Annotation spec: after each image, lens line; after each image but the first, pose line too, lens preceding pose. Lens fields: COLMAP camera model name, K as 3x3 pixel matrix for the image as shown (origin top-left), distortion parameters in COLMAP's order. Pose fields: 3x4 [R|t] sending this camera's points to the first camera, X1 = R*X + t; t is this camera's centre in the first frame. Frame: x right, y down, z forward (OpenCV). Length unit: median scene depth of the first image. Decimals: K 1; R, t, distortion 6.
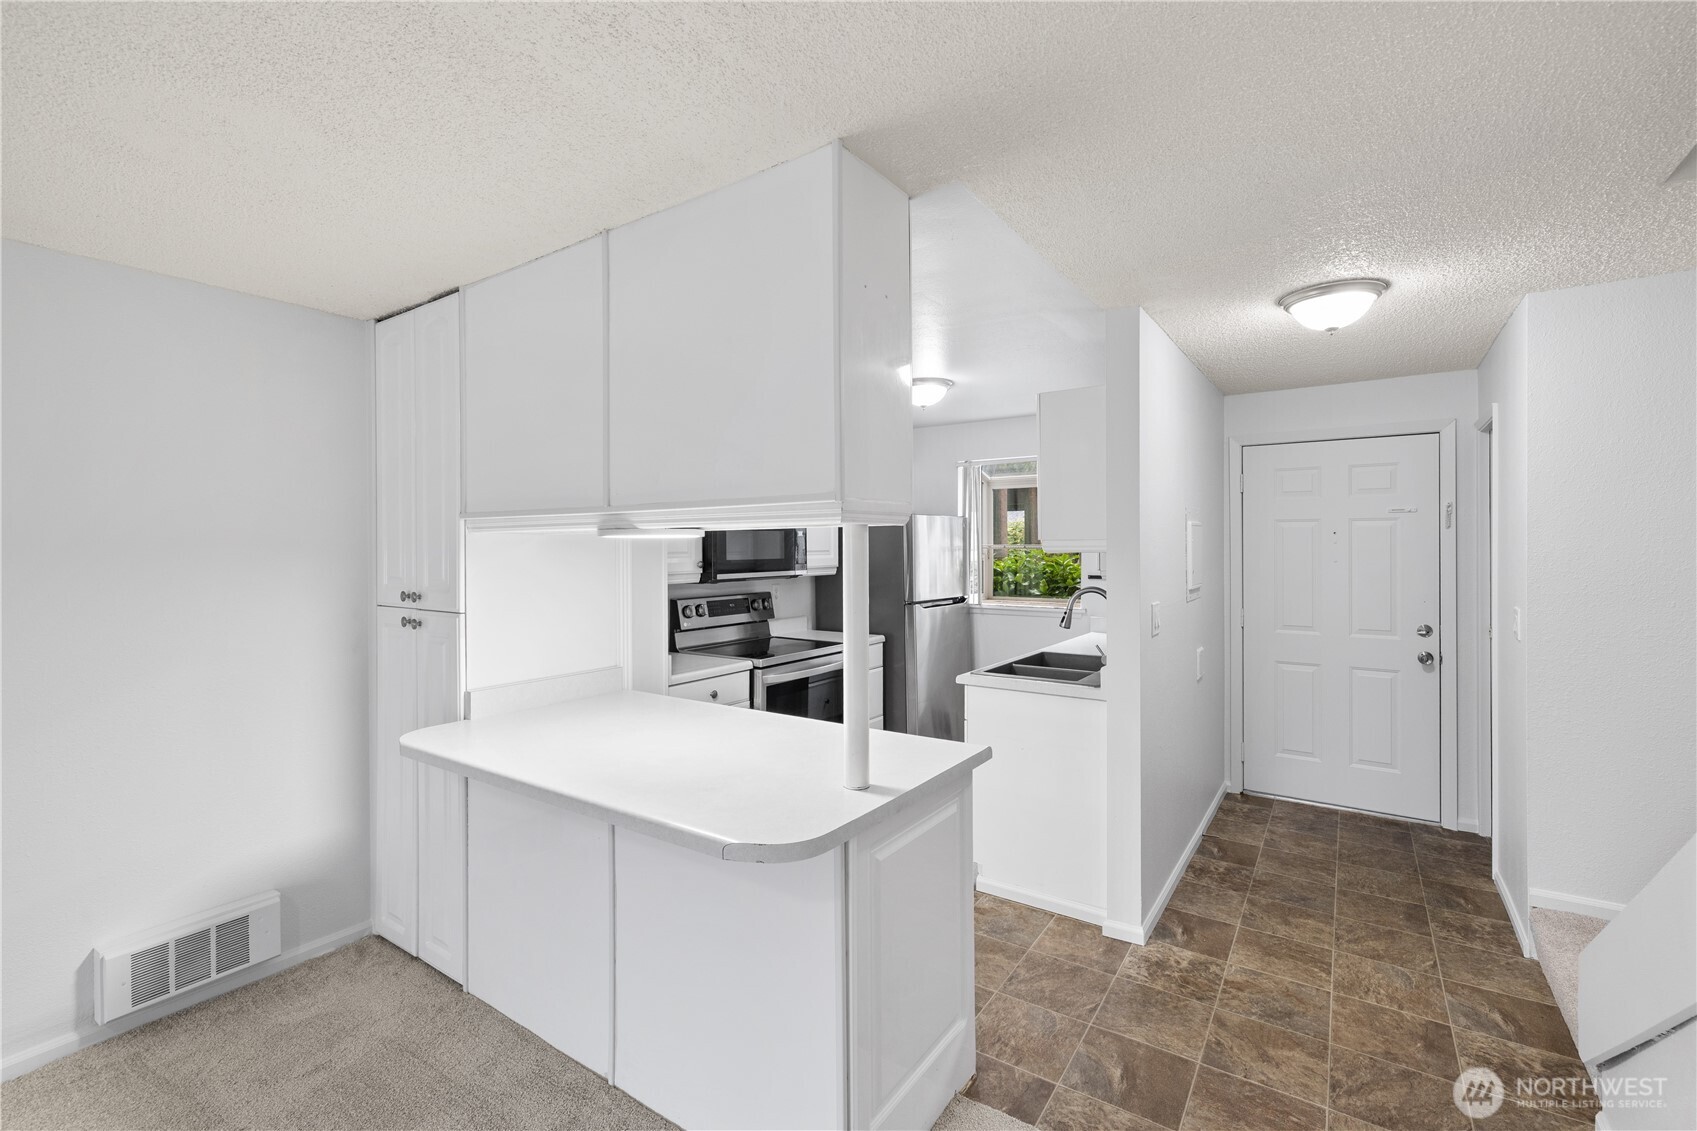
lens RADIAL K [[756.3, 0, 848.0], [0, 756.3, 547.1], [0, 0, 1]] dist [0.000797, 0.000139]
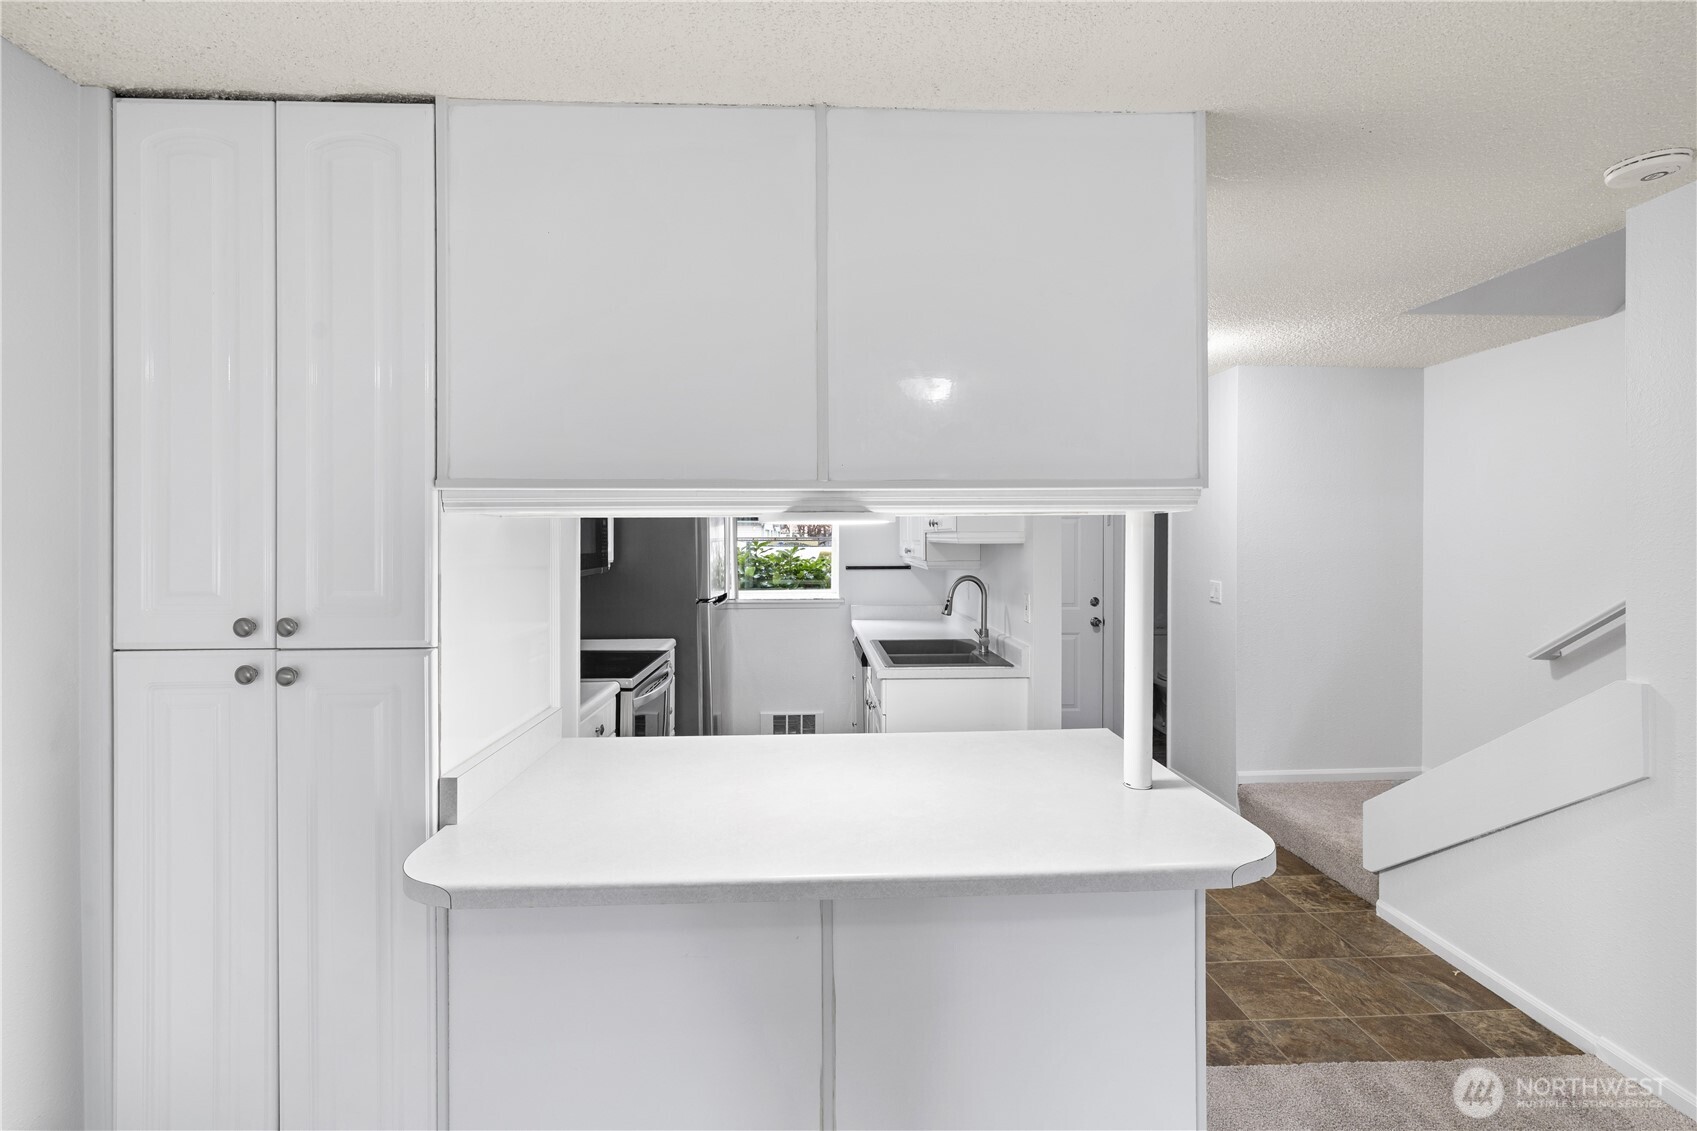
lens RADIAL K [[746.8, 0, 846.3], [0, 746.8, 540.2], [0, 0, 1]] dist [0.000725, -0.000255]
pose [[0.791745, -0.000163, 0.610852, -0.417391], [0.000717, 1.000000, -0.000662, 0.002427], [-0.610852, 0.000962, 0.791745, 0.230822]]
